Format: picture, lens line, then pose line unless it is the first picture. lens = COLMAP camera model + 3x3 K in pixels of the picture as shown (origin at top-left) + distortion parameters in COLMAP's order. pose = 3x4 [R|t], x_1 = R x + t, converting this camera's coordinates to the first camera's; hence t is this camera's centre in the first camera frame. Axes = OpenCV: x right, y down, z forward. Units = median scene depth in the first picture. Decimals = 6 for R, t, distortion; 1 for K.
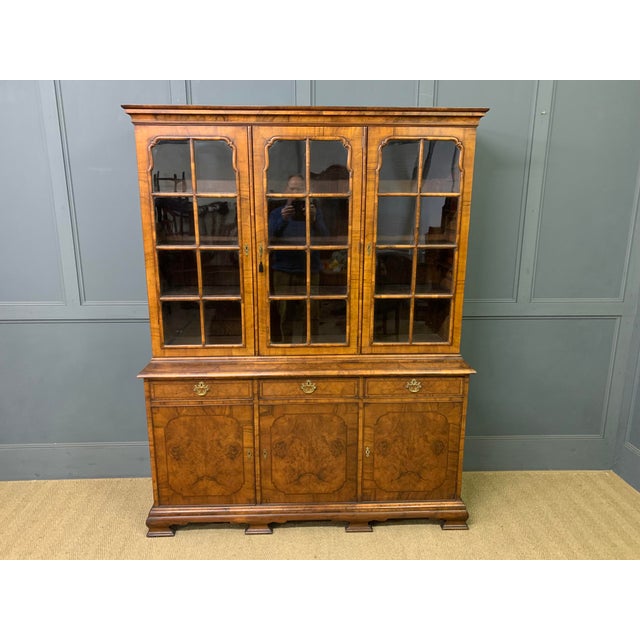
lens RADIAL K [[496.1, 0, 314.6], [0, 496.1, 315.2], [0, 0, 1]] dist [0.063131, -0.079978]
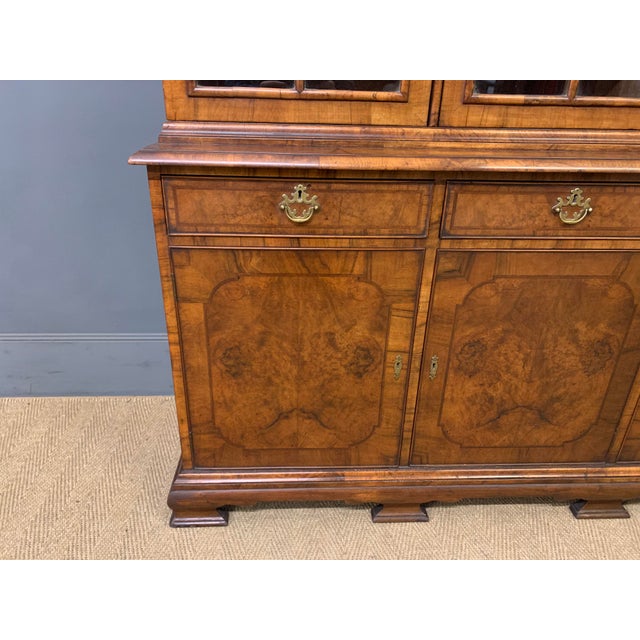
lens RADIAL K [[496.1, 0, 318.0], [0, 496.1, 318.0], [0, 0, 1]] dist [0.063131, -0.079978]
pose [[0.999553, 0.015013, 0.025870, -0.214554], [-0.020207, 0.976624, 0.214003, 0.146055], [-0.022052, -0.214430, 0.976490, 0.587731]]
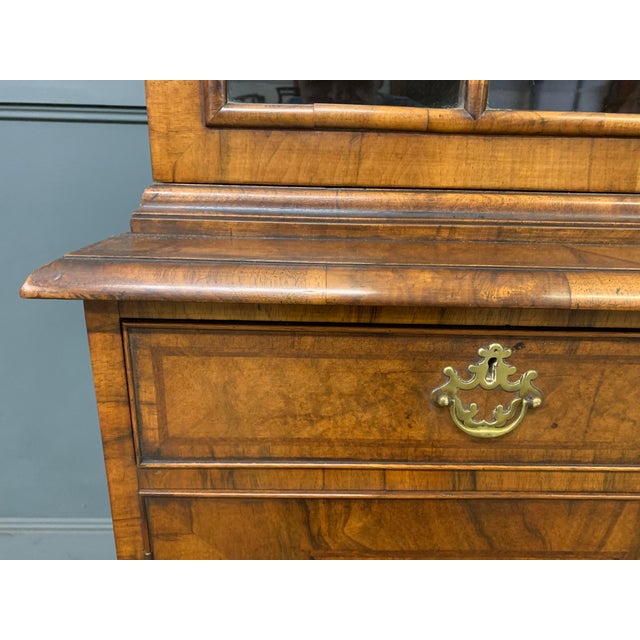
lens RADIAL K [[496.1, 0, 322.3], [0, 496.1, 325.5], [0, 0, 1]] dist [0.063131, -0.079978]
pose [[0.999662, 0.025851, -0.002789, -0.266169], [-0.025518, 0.996009, 0.085522, 0.113752], [0.004989, -0.085422, 0.996332, 0.831165]]
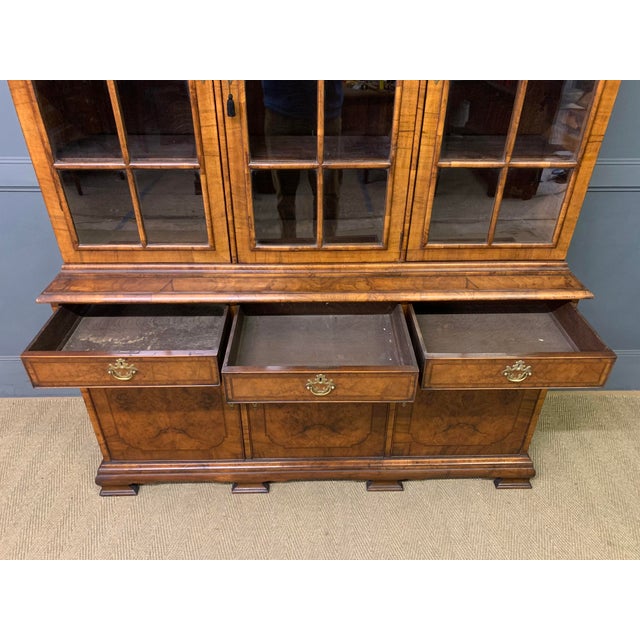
lens RADIAL K [[496.1, 0, 321.9], [0, 496.1, 320.1], [0, 0, 1]] dist [0.063131, -0.079978]
pose [[0.999930, 0.011812, -0.001084, -0.007728], [-0.010731, 0.939776, 0.341624, -0.062891], [0.005054, -0.341588, 0.939836, 0.400394]]
